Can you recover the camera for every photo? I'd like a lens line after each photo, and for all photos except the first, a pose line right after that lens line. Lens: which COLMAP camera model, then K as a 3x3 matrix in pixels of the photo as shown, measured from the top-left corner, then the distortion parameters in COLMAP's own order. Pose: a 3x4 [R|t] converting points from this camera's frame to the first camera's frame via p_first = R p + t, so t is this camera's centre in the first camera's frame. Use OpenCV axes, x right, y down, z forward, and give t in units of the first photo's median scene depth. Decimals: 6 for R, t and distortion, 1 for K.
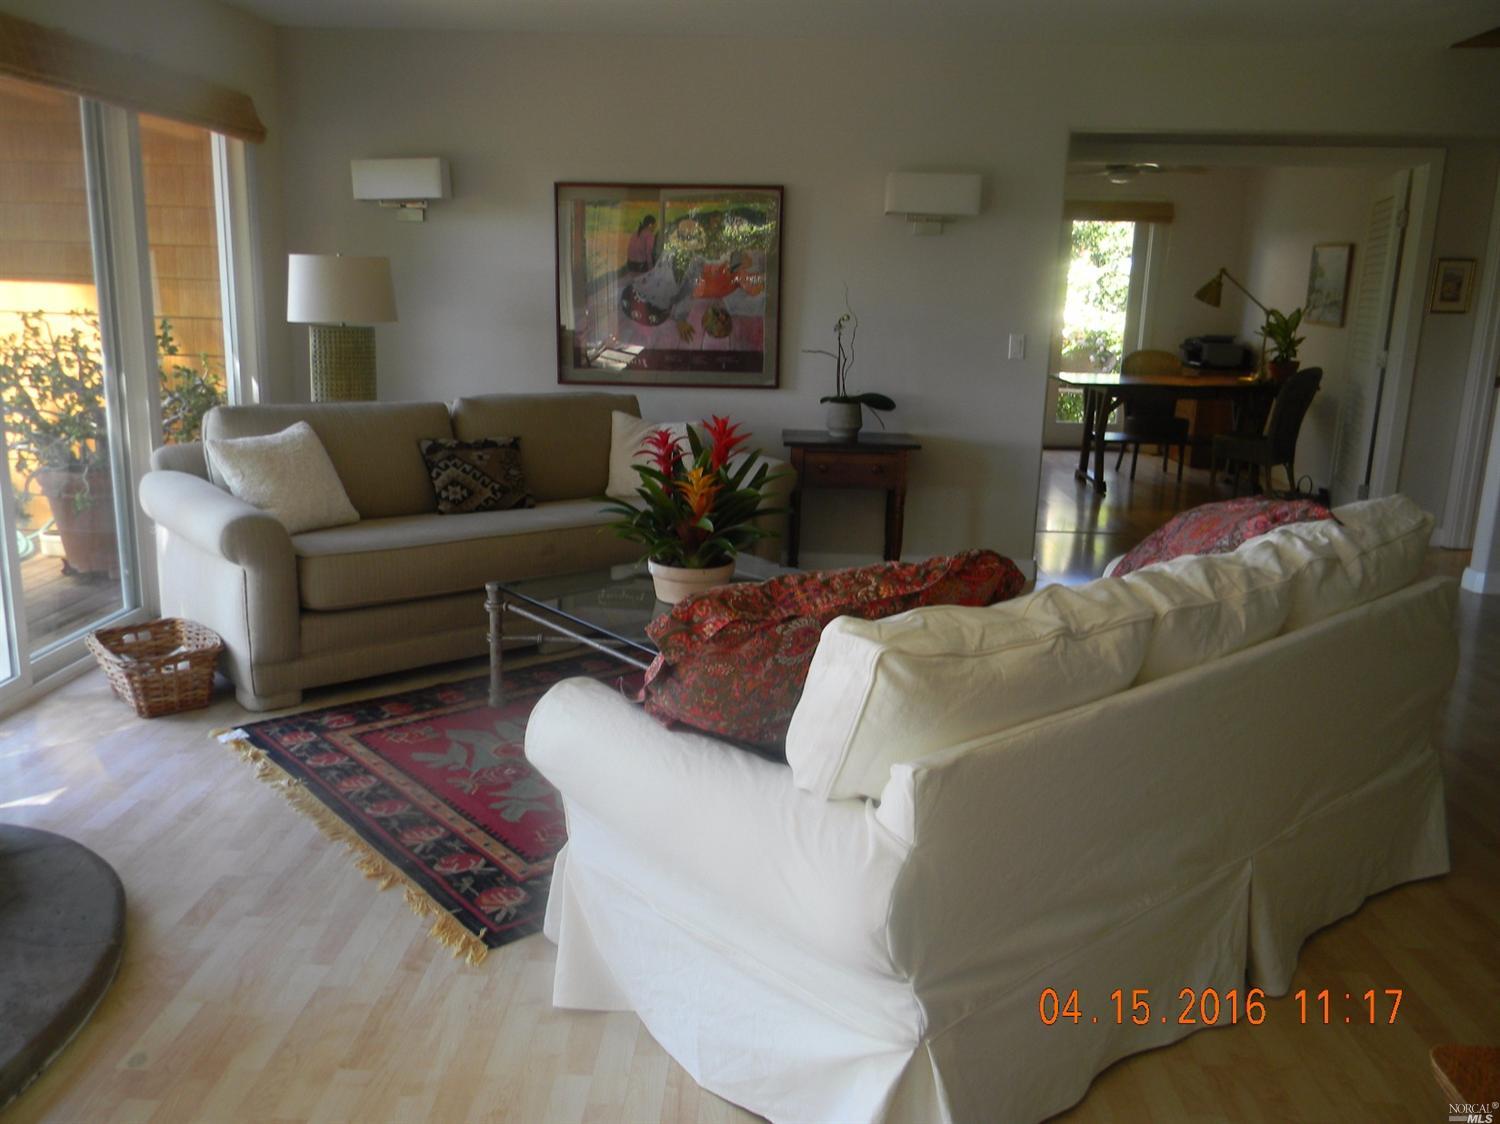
lens RADIAL K [[1228.2, 0, 729.5], [0, 1228.2, 562.1], [0, 0, 1]] dist [0.021205, -0.007844]
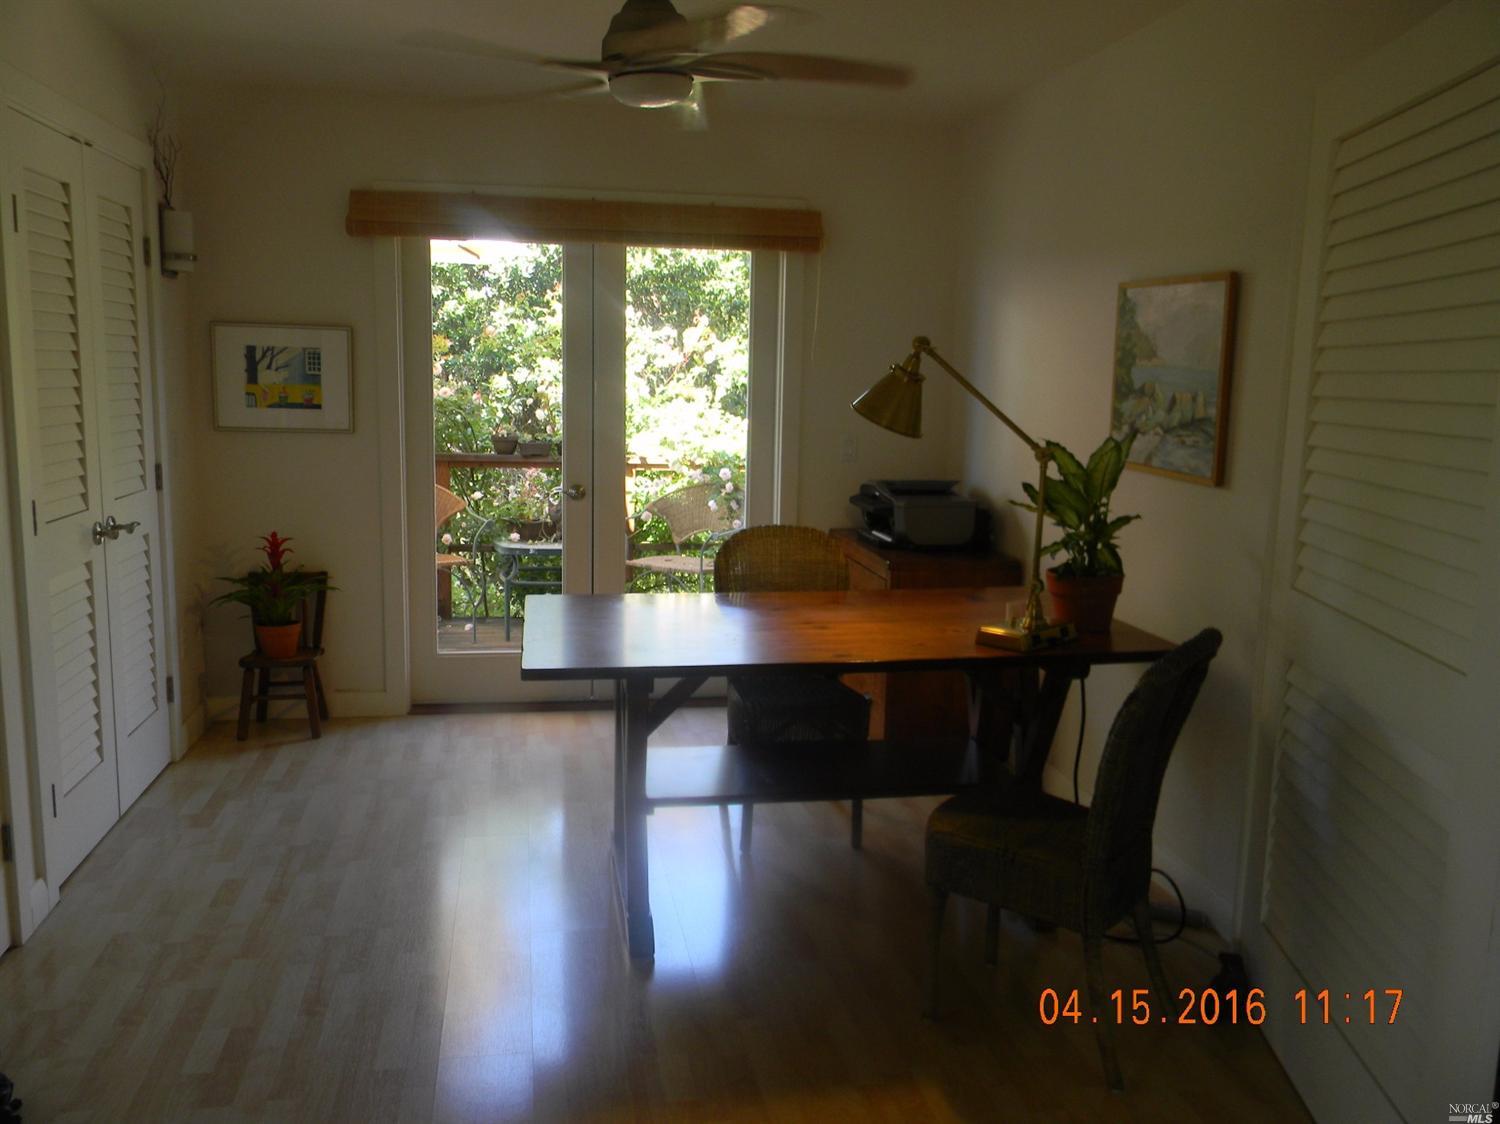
lens RADIAL K [[1228.2, 0, 729.5], [0, 1228.2, 562.1], [0, 0, 1]] dist [0.021205, -0.007844]
pose [[0.977264, -0.039378, 0.208338, 0.233310], [0.052808, 0.996842, -0.059299, -0.134054], [-0.205345, 0.068952, 0.976258, 0.579414]]
